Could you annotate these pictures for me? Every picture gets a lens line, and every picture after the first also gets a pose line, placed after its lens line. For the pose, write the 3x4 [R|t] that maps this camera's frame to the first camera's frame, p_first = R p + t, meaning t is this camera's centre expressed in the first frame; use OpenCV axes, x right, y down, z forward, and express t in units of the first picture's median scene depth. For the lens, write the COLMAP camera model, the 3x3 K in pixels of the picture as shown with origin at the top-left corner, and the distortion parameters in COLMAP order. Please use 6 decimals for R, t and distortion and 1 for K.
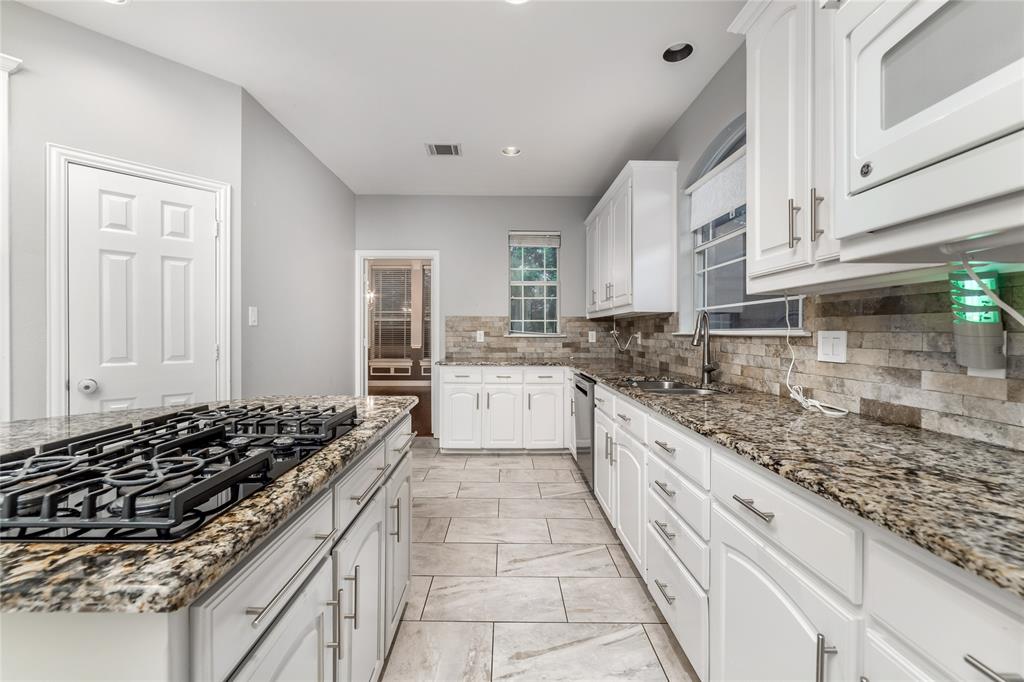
lens RADIAL K [[398.6, 0, 507.8], [0, 398.6, 335.3], [0, 0, 1]] dist [-0.013079, 0.003753]
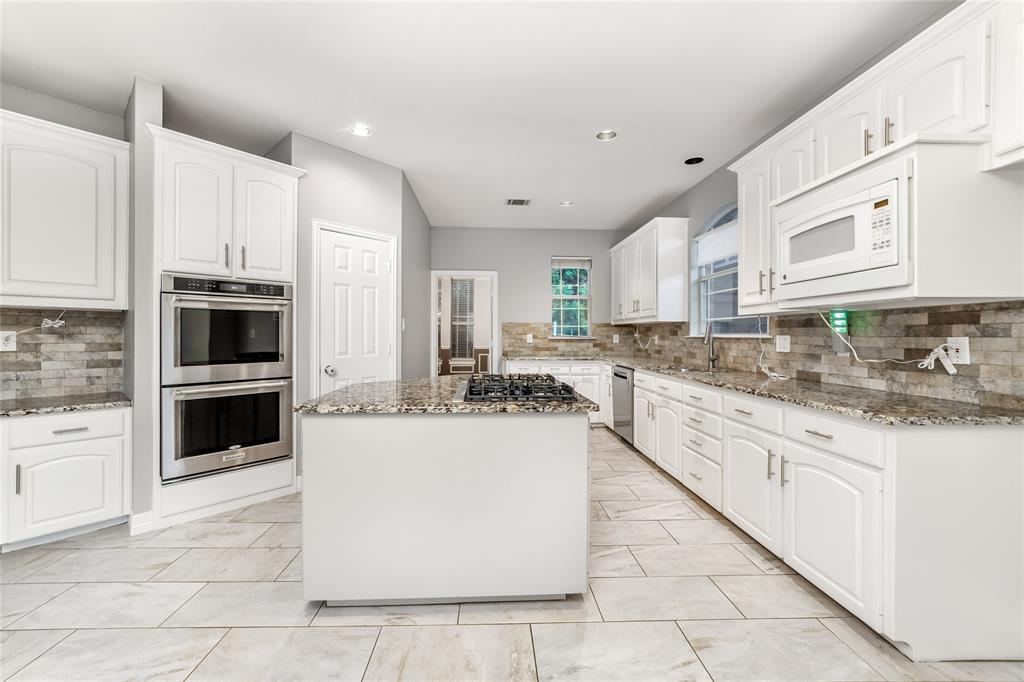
lens RADIAL K [[398.6, 0, 509.3], [0, 398.6, 335.5], [0, 0, 1]] dist [-0.013079, 0.003753]
pose [[0.999285, 0.000031, 0.037806, -0.353903], [0.000155, 0.999988, -0.004926, -0.000979], [-0.037806, 0.004928, 0.999273, -0.535242]]
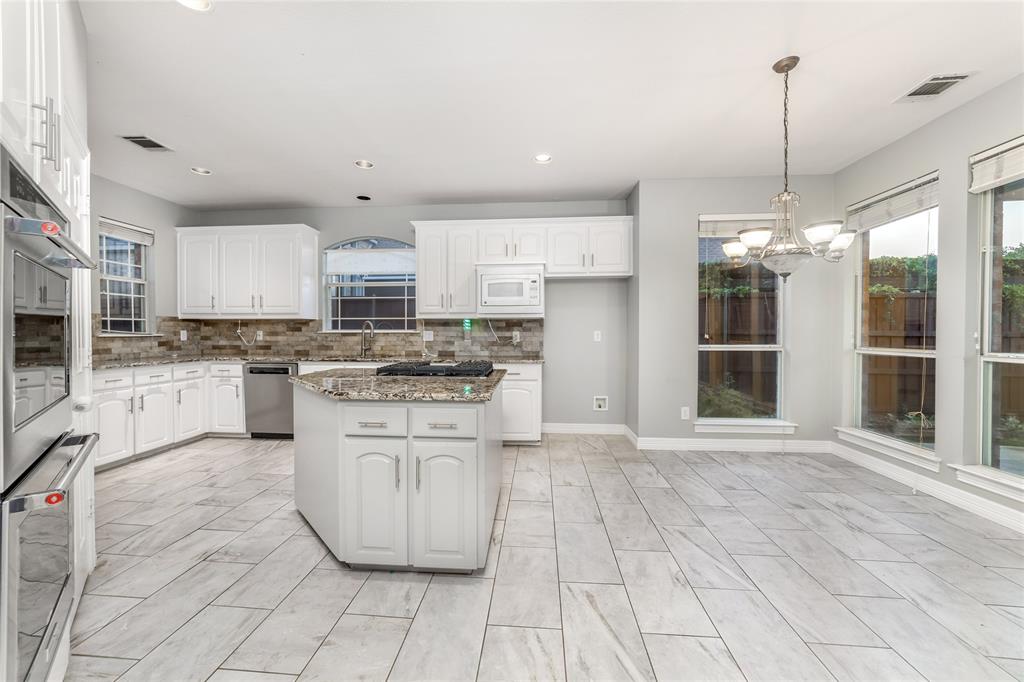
lens RADIAL K [[398.6, 0, 493.6], [0, 398.6, 336.6], [0, 0, 1]] dist [-0.013079, 0.003753]
pose [[0.106614, -0.016435, 0.994165, -1.499472], [0.006837, 0.999852, 0.015795, -0.009048], [-0.994277, 0.005113, 0.106710, 0.091176]]
